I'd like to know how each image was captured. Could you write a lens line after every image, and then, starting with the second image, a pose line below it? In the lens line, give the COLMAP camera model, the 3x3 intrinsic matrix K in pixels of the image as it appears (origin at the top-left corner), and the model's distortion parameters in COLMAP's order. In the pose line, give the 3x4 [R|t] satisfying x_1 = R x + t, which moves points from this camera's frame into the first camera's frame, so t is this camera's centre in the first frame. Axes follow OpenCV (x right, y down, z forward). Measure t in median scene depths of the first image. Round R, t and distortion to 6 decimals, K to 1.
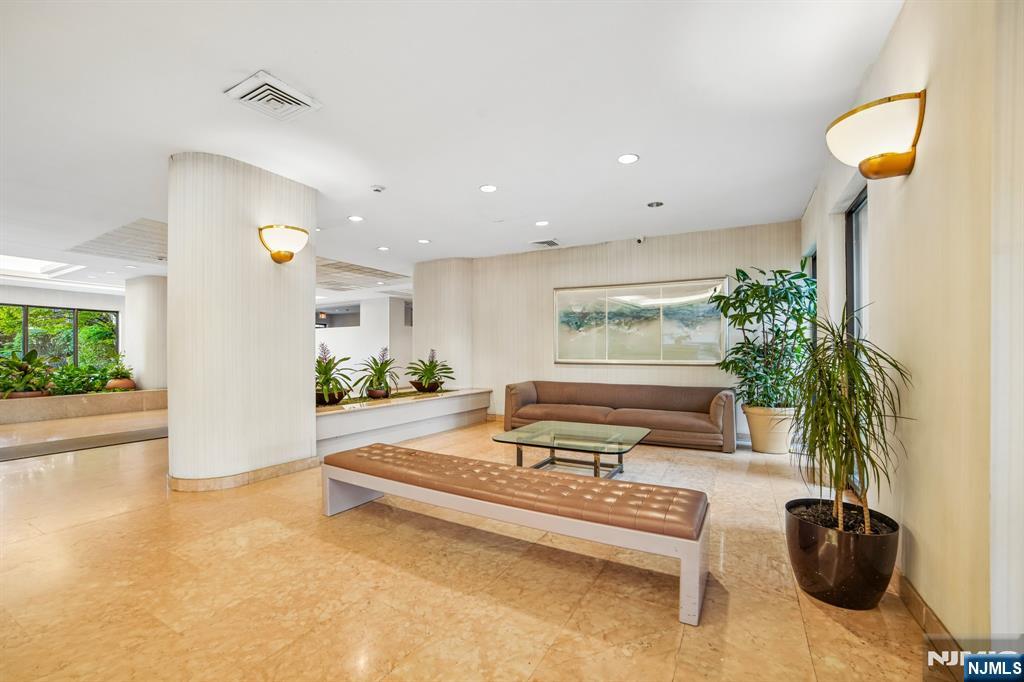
lens RADIAL K [[401.8, 0, 515.2], [0, 401.8, 350.5], [0, 0, 1]] dist [-0.000903, -0.000020]
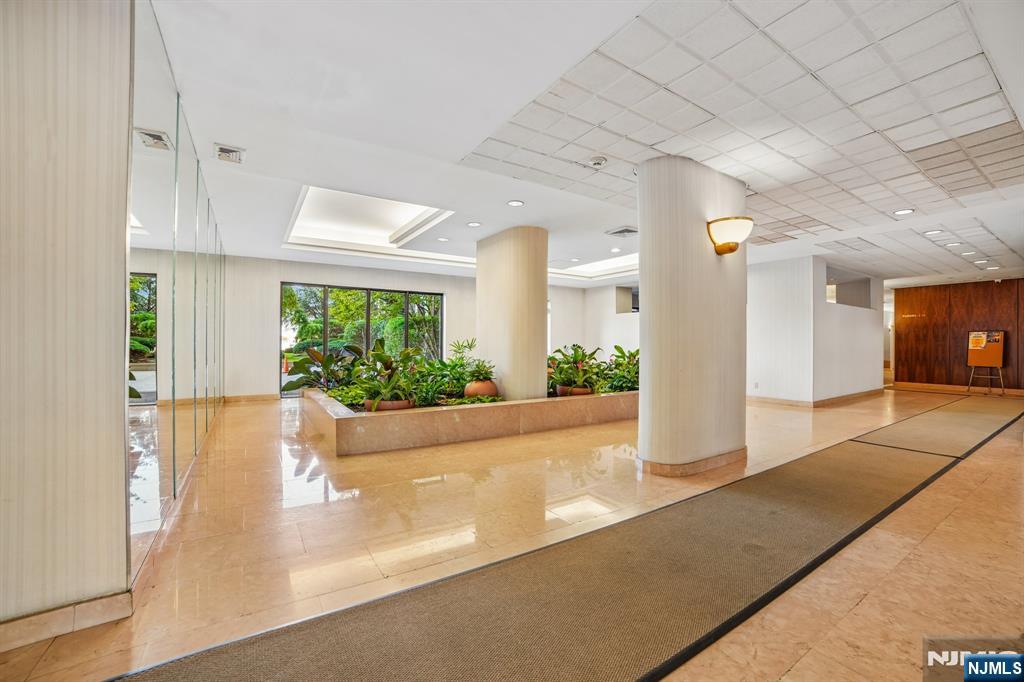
lens RADIAL K [[401.8, 0, 511.6], [0, 401.8, 339.9], [0, 0, 1]] dist [-0.000903, -0.000020]
pose [[0.886125, -0.003425, -0.463434, -0.626964], [0.003873, 0.999992, 0.000017, 0.001685], [0.463431, -0.001810, 0.886131, 0.425582]]
